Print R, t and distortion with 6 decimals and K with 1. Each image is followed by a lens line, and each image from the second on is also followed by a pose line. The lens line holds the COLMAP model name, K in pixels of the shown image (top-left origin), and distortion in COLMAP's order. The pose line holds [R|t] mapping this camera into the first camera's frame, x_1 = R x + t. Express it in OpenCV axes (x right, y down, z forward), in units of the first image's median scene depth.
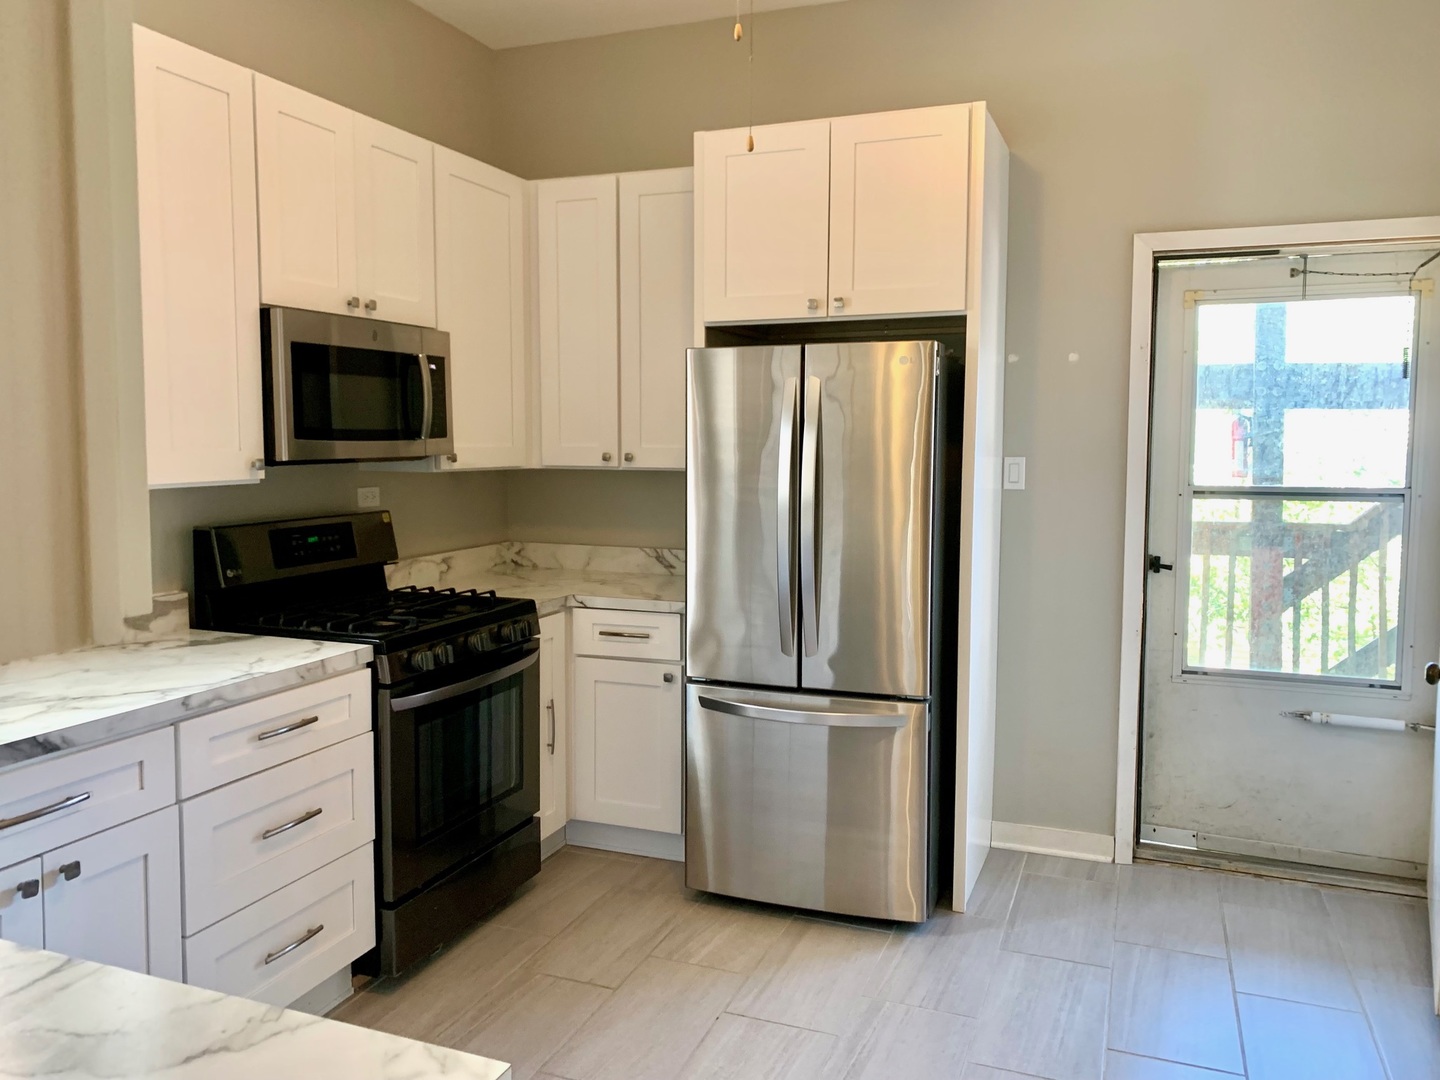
lens RADIAL K [[1106.5, 0, 720.3], [0, 1106.5, 529.3], [0, 0, 1]] dist [0.062114, -0.055229]
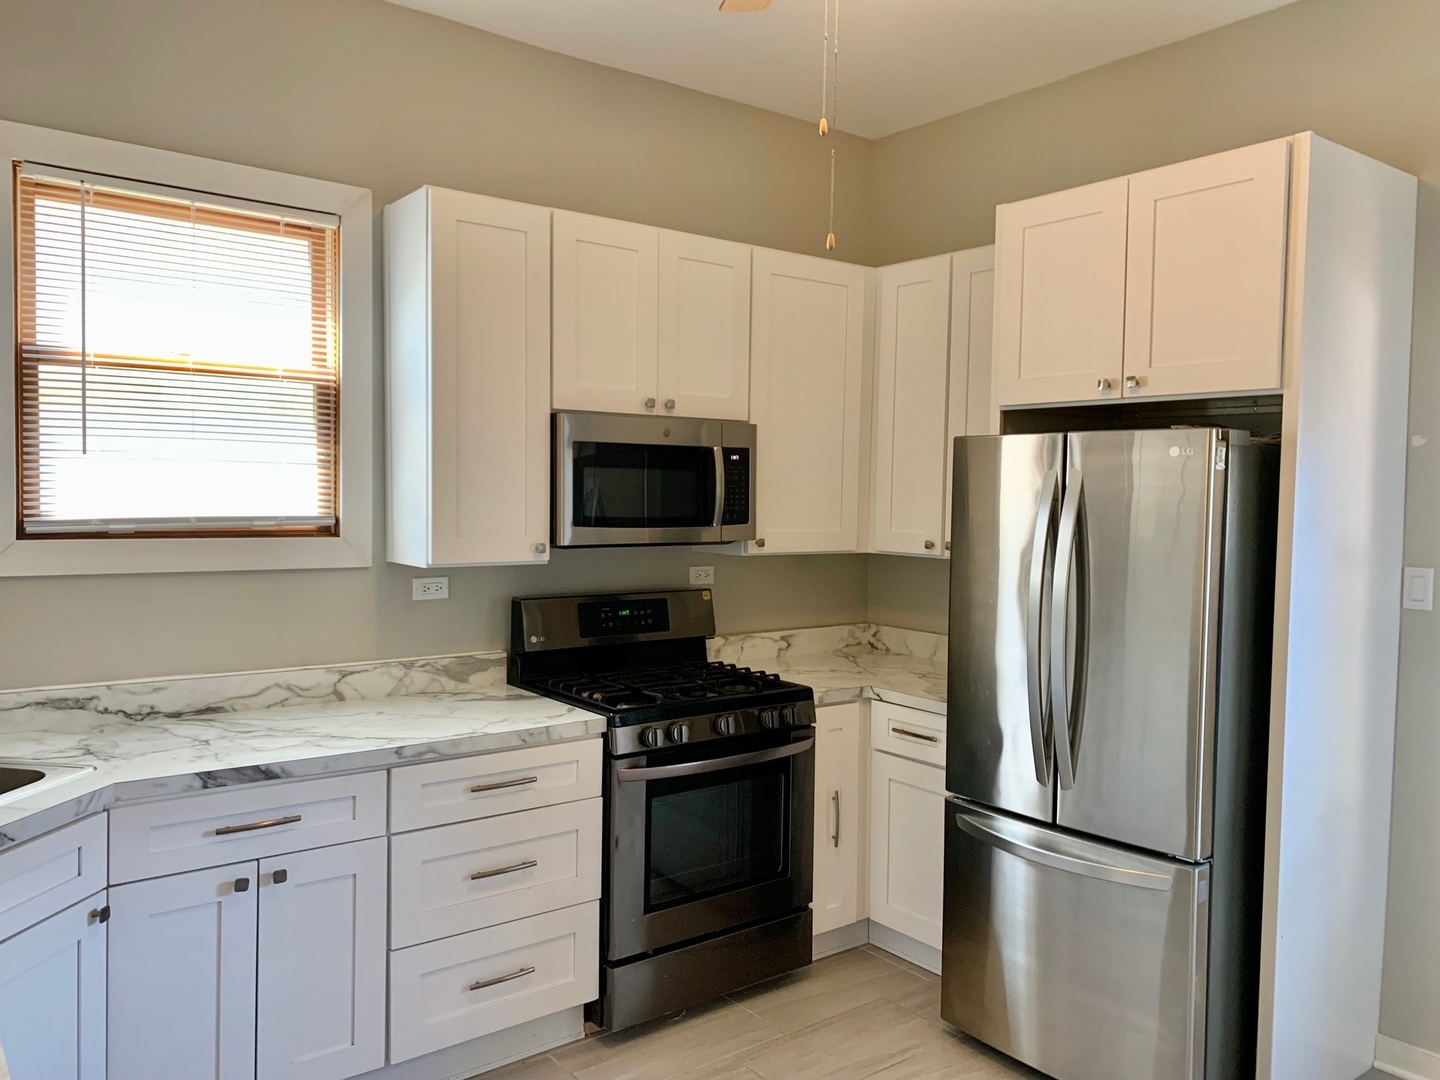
lens RADIAL K [[1104.6, 0, 720.0], [0, 1104.6, 540.0], [0, 0, 1]] dist [0.059146, -0.092294]
pose [[0.856201, 0.036990, -0.515317, 0.292568], [-0.059109, 0.997898, -0.026579, -0.041511], [0.513251, 0.053217, 0.856587, 0.105100]]
